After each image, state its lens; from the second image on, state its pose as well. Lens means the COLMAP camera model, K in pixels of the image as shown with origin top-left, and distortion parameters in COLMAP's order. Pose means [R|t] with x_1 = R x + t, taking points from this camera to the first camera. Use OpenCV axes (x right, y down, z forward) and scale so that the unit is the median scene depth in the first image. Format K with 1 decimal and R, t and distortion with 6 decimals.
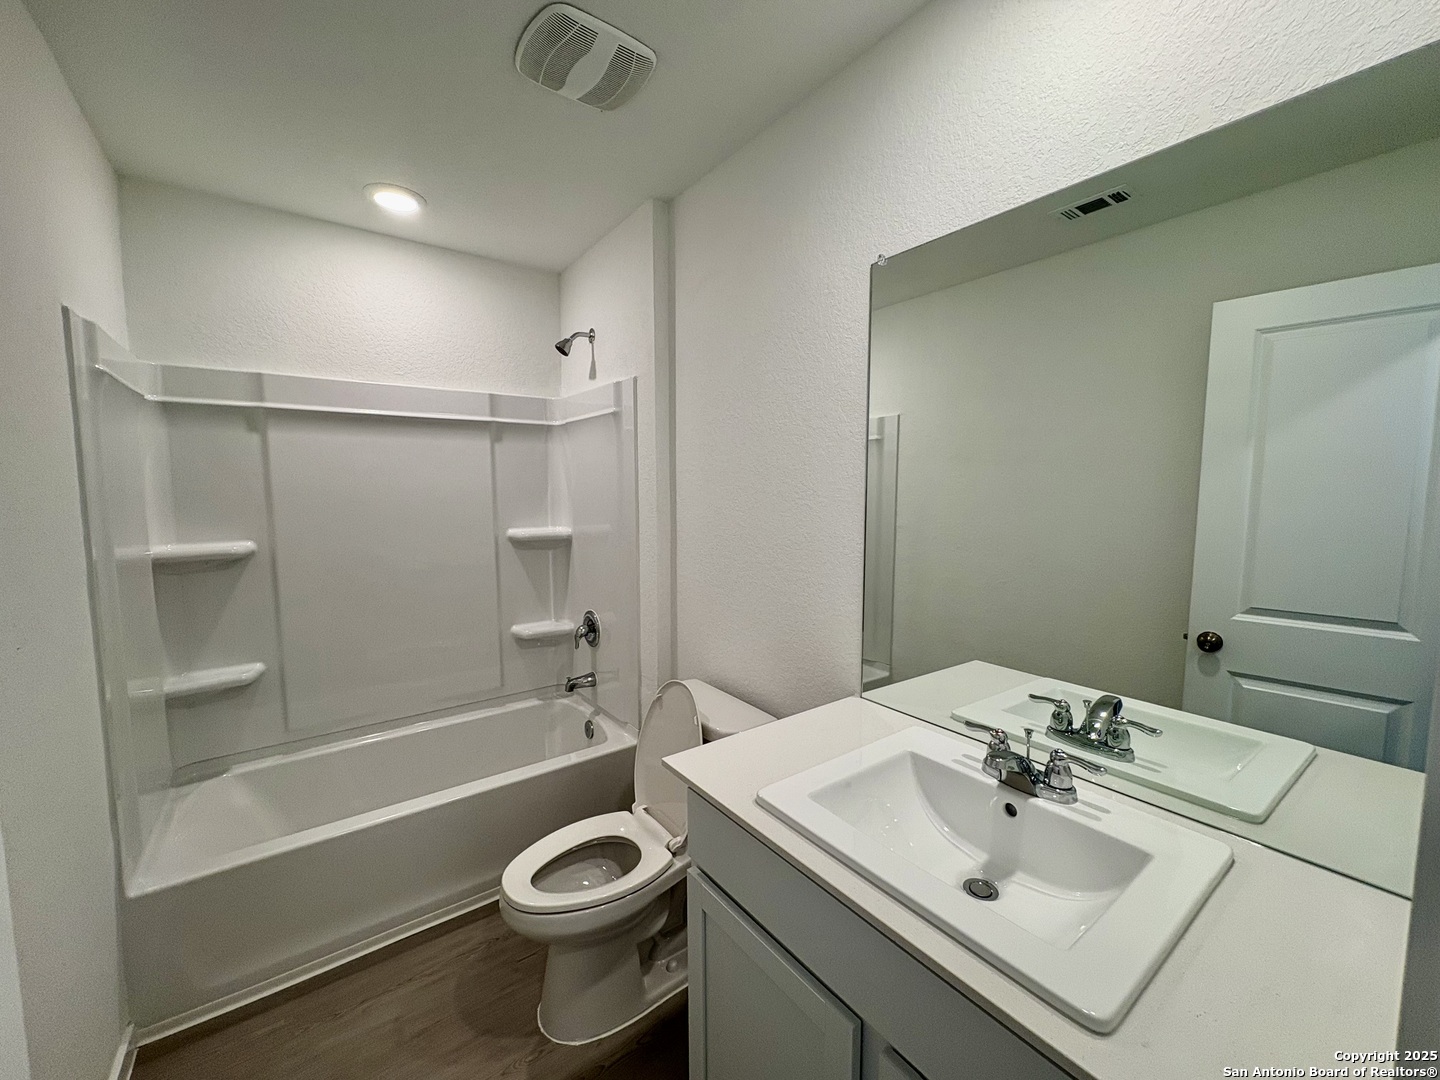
lens RADIAL K [[569.7, 0, 718.0], [0, 569.7, 537.7], [0, 0, 1]] dist [0.001465, -0.000373]
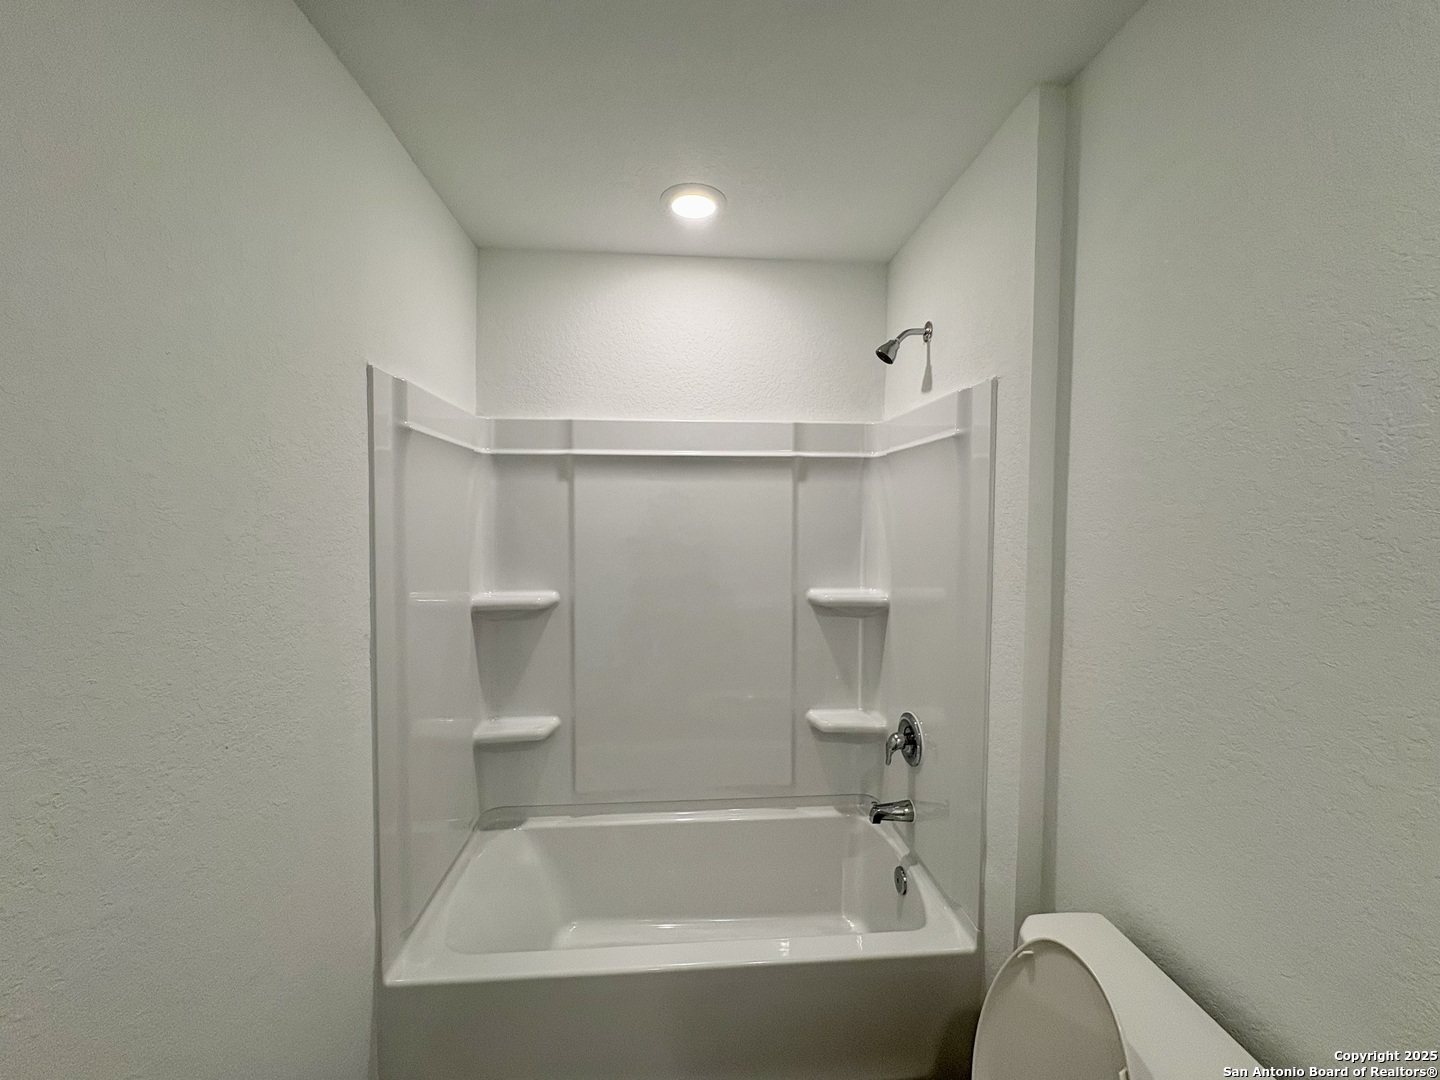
lens RADIAL K [[569.7, 0, 718.0], [0, 569.7, 537.7], [0, 0, 1]] dist [0.001465, -0.000373]
pose [[0.845184, 0.028469, -0.533717, -0.055493], [-0.054117, 0.998007, -0.032464, -0.058680], [0.531729, 0.056322, 0.845040, 0.271968]]
